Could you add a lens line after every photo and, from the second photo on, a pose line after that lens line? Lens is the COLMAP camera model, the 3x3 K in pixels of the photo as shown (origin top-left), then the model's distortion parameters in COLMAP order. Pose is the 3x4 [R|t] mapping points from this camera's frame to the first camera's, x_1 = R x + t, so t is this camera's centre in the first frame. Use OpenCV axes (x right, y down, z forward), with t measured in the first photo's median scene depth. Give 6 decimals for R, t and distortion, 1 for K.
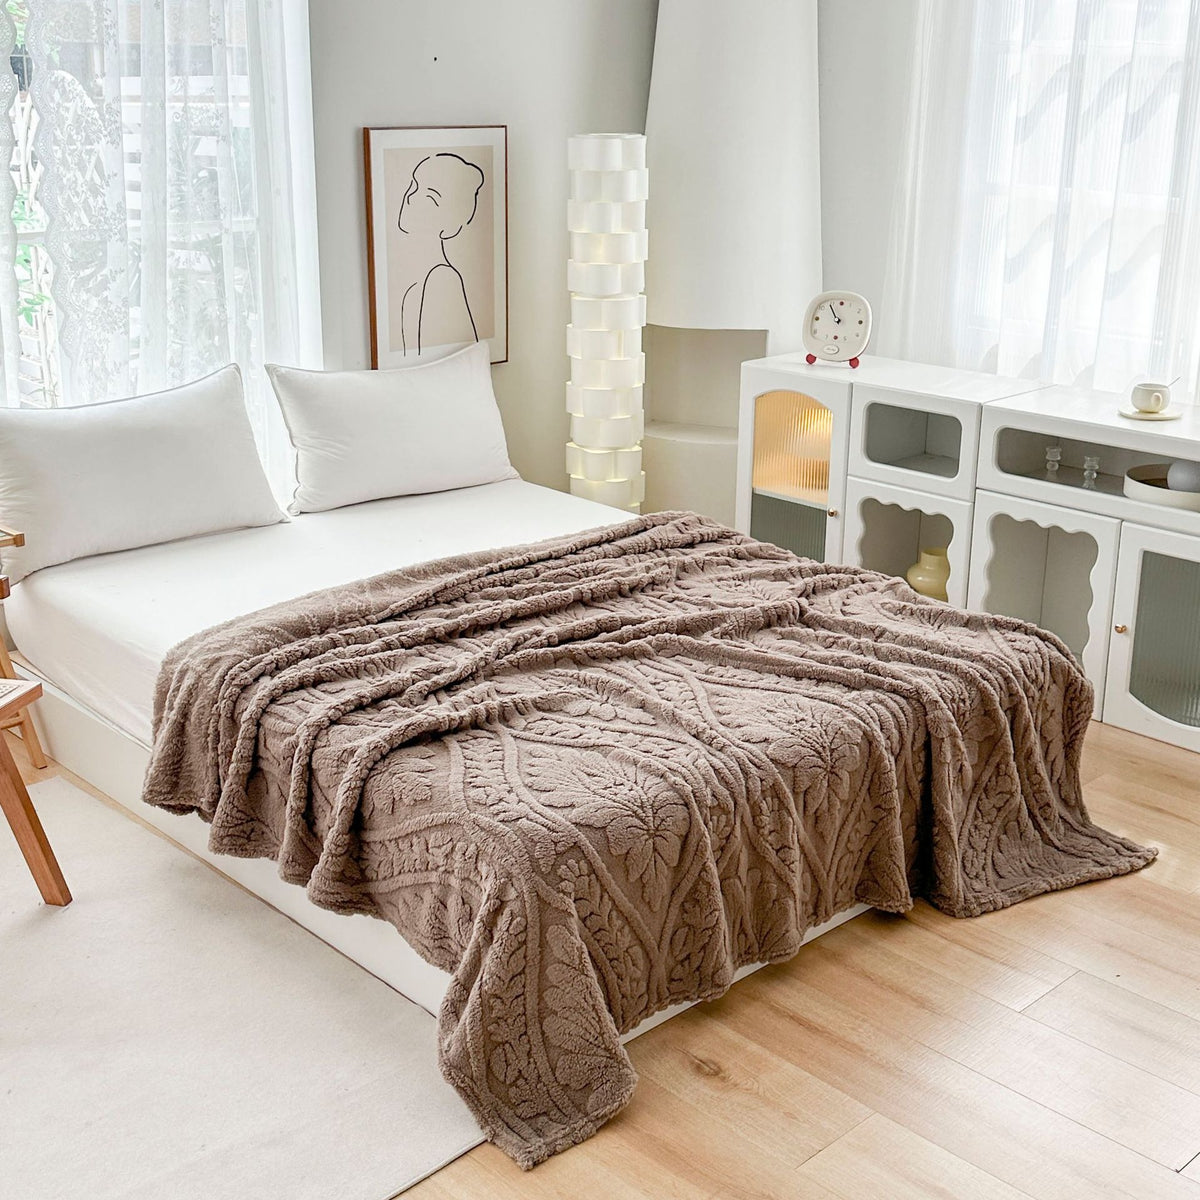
lens RADIAL K [[1633.4, 0, 590.1], [0, 1633.4, 515.6], [0, 0, 1]] dist [0.122302, 0.000000]
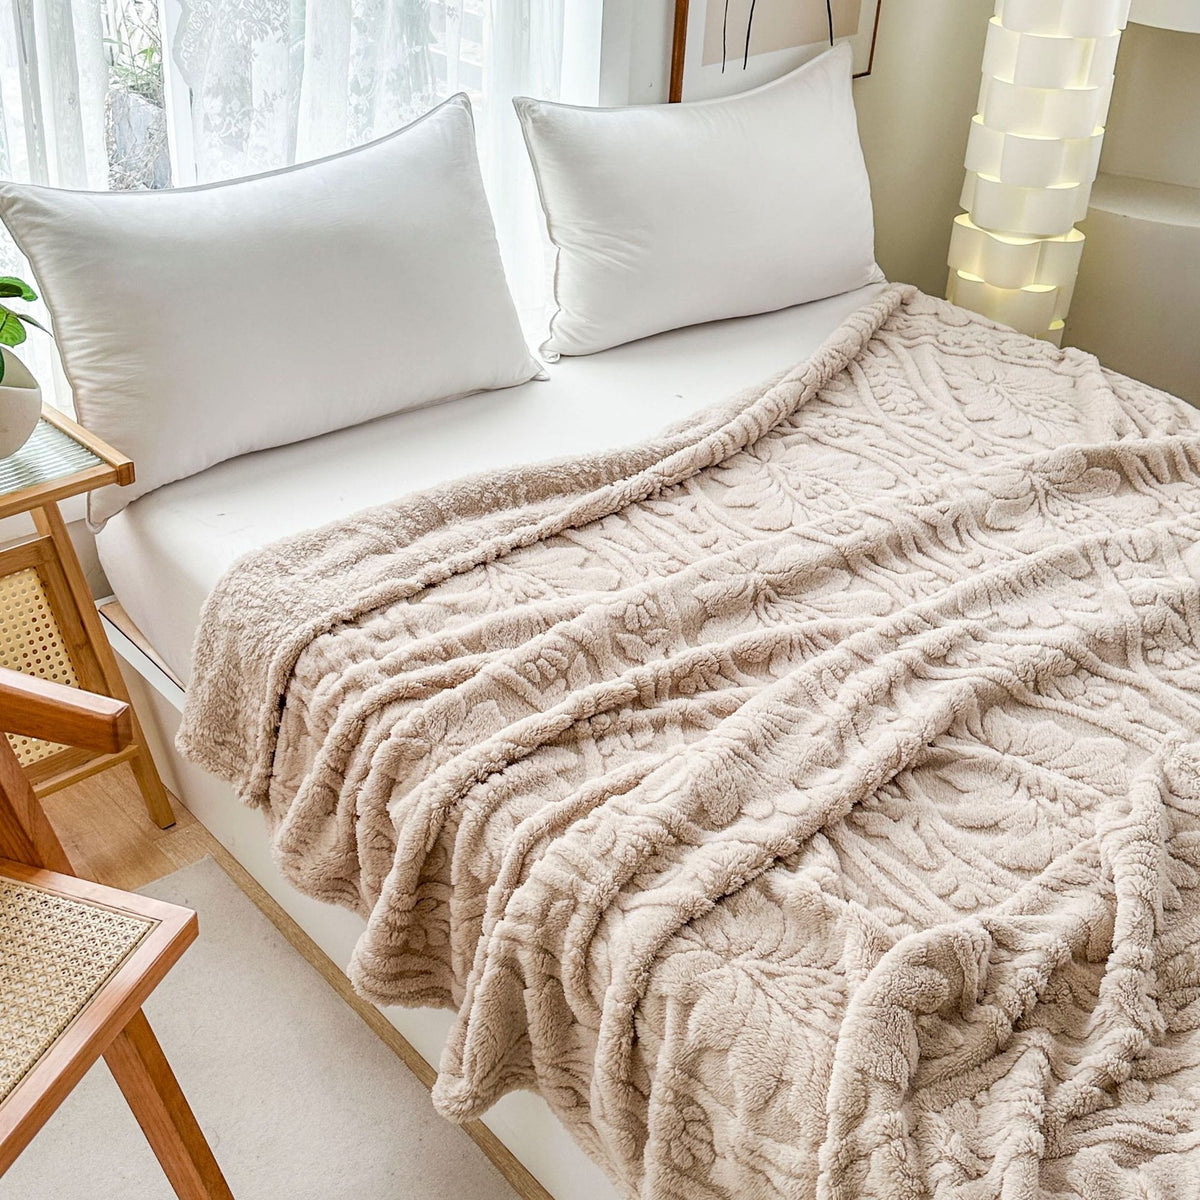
lens RADIAL K [[1700.2, 0, 597.5], [0, 1700.2, 547.0], [0, 0, 1]] dist [0.099860, 0.000000]
pose [[0.998152, 0.058614, -0.016059, -0.149081], [-0.052410, 0.963964, 0.260821, -0.098337], [0.030768, -0.259497, 0.965254, 0.378046]]
